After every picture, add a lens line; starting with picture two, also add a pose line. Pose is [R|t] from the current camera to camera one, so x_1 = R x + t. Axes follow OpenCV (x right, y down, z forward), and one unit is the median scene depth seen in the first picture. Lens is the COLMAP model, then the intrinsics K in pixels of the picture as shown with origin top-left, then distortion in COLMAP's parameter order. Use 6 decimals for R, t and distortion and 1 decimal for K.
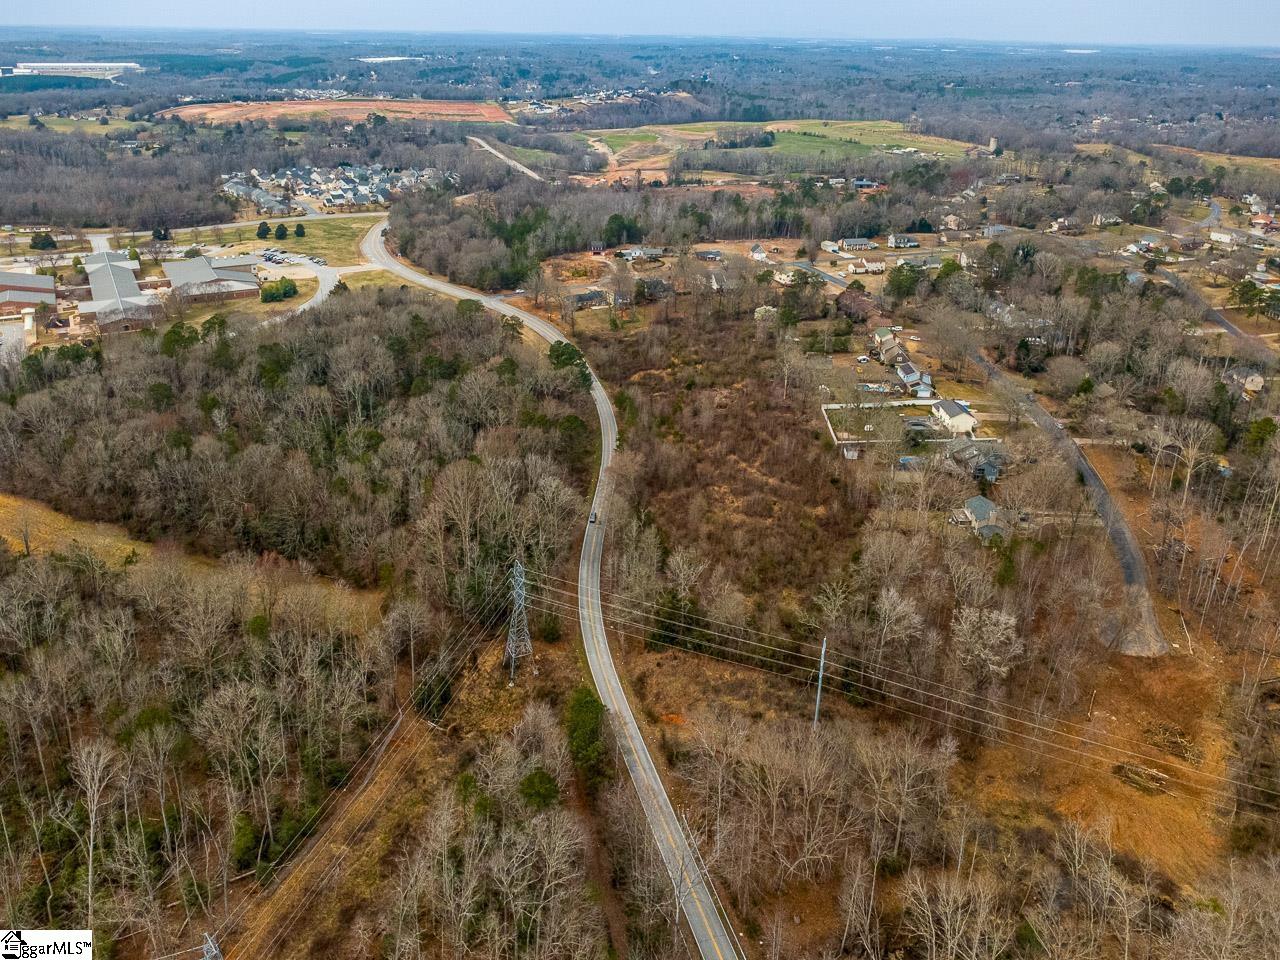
lens RADIAL K [[955.3, 0, 598.3], [0, 955.3, 343.2], [0, 0, 1]] dist [0.006103, -0.004439]
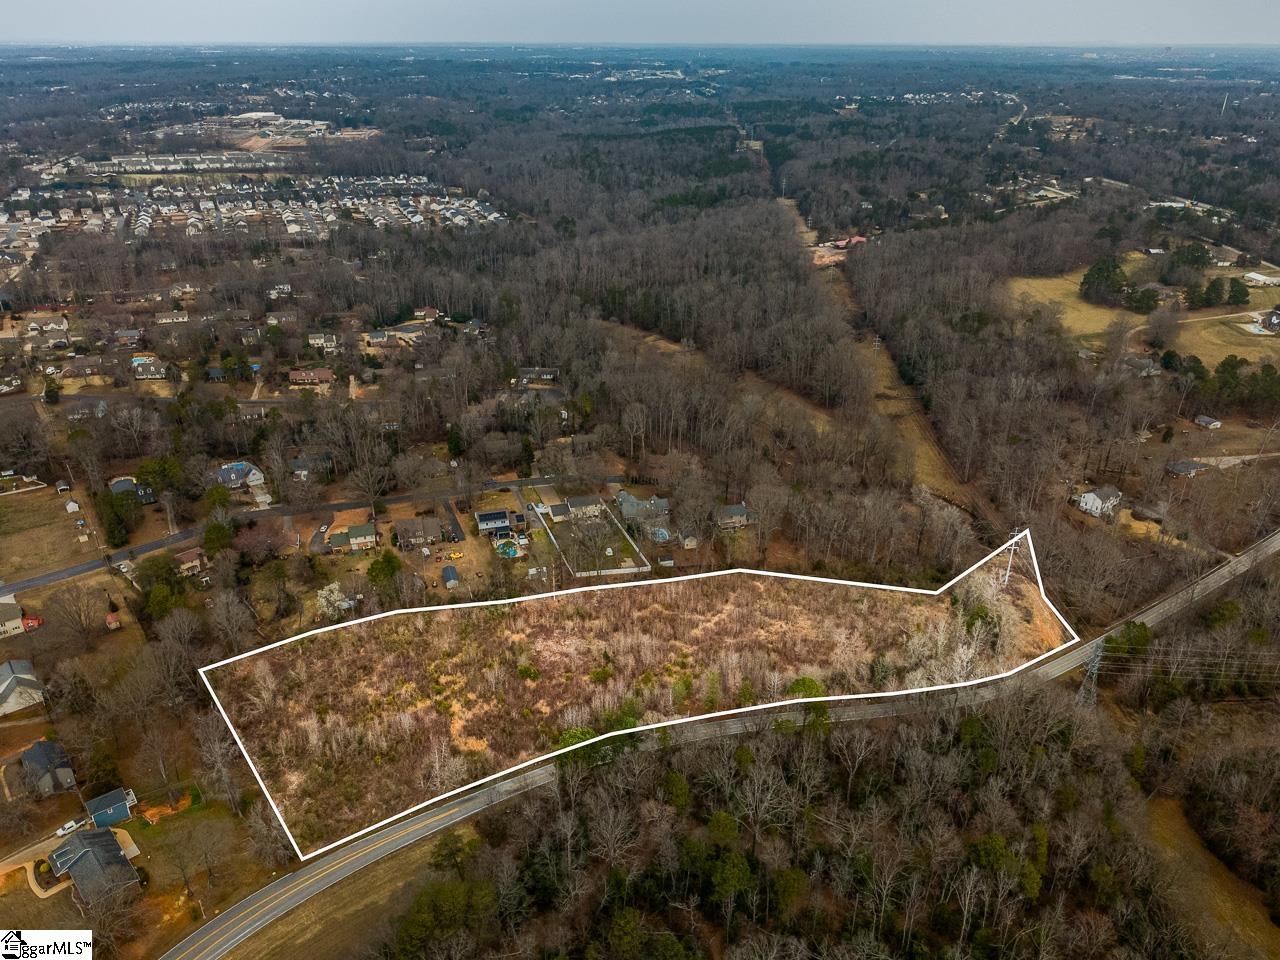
lens RADIAL K [[909.6, 0, 636.1], [0, 909.6, 500.9], [0, 0, 1]] dist [0.002071, 0.003065]
pose [[-0.317289, -0.439082, 0.840556, -0.386825], [0.295809, 0.796307, 0.527628, -0.341102], [-0.901013, 0.416054, -0.122775, 0.777207]]
